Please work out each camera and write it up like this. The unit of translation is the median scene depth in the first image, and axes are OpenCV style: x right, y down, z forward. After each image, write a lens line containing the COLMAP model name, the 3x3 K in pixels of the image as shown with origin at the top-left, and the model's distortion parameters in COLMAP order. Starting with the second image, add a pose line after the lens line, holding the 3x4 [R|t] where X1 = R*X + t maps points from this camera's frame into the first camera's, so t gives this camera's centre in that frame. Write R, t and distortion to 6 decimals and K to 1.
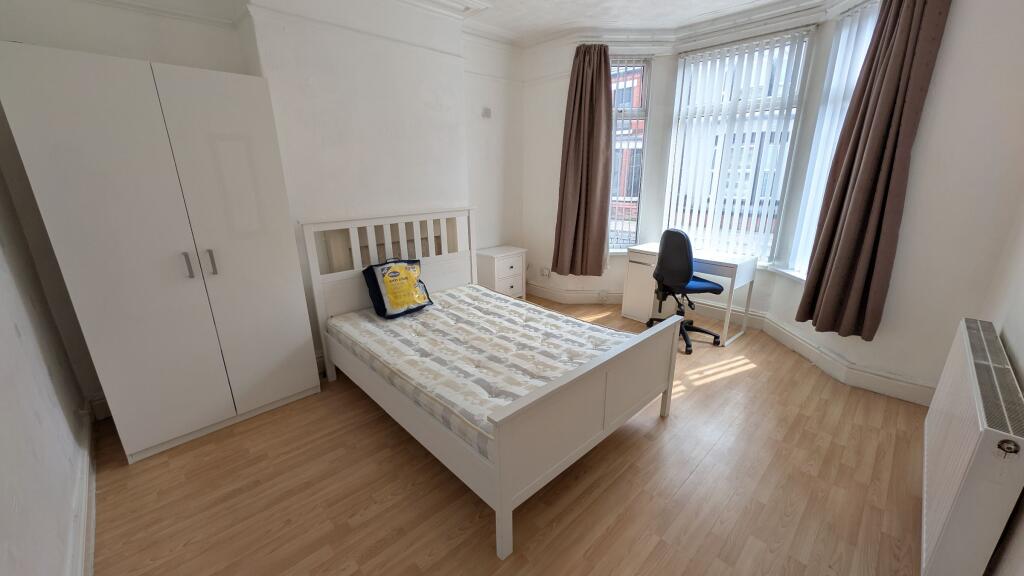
lens RADIAL K [[389.7, 0, 510.2], [0, 389.7, 286.7], [0, 0, 1]] dist [0.028404, 0.000257]
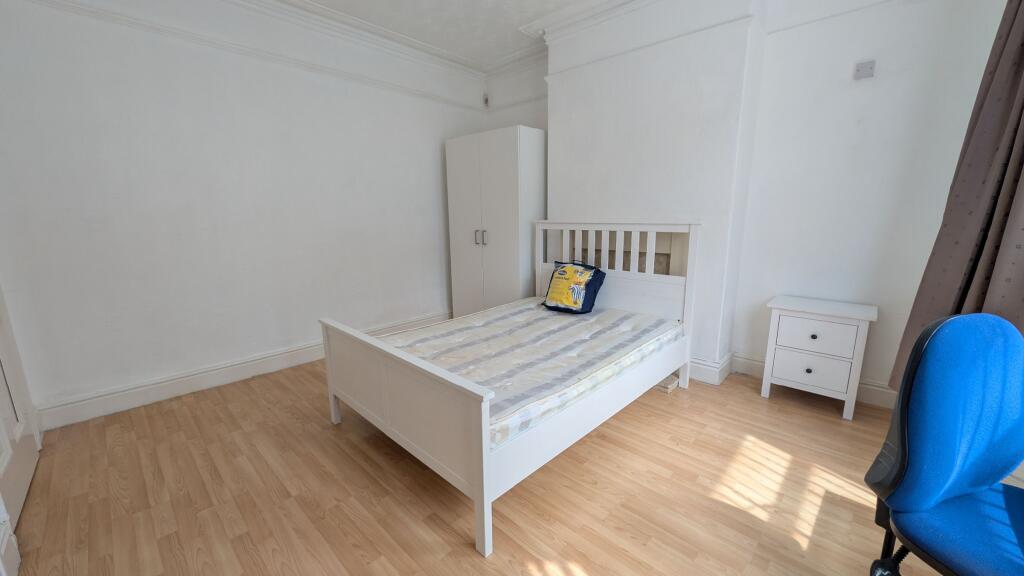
lens RADIAL K [[392.0, 0, 519.6], [0, 392.0, 284.3], [0, 0, 1]] dist [0.019713, -0.000041]
pose [[0.052352, 0.198068, -0.978789, 0.785688], [-0.277992, 0.944282, 0.176216, -0.162067], [0.959156, 0.262871, 0.104497, 0.765134]]
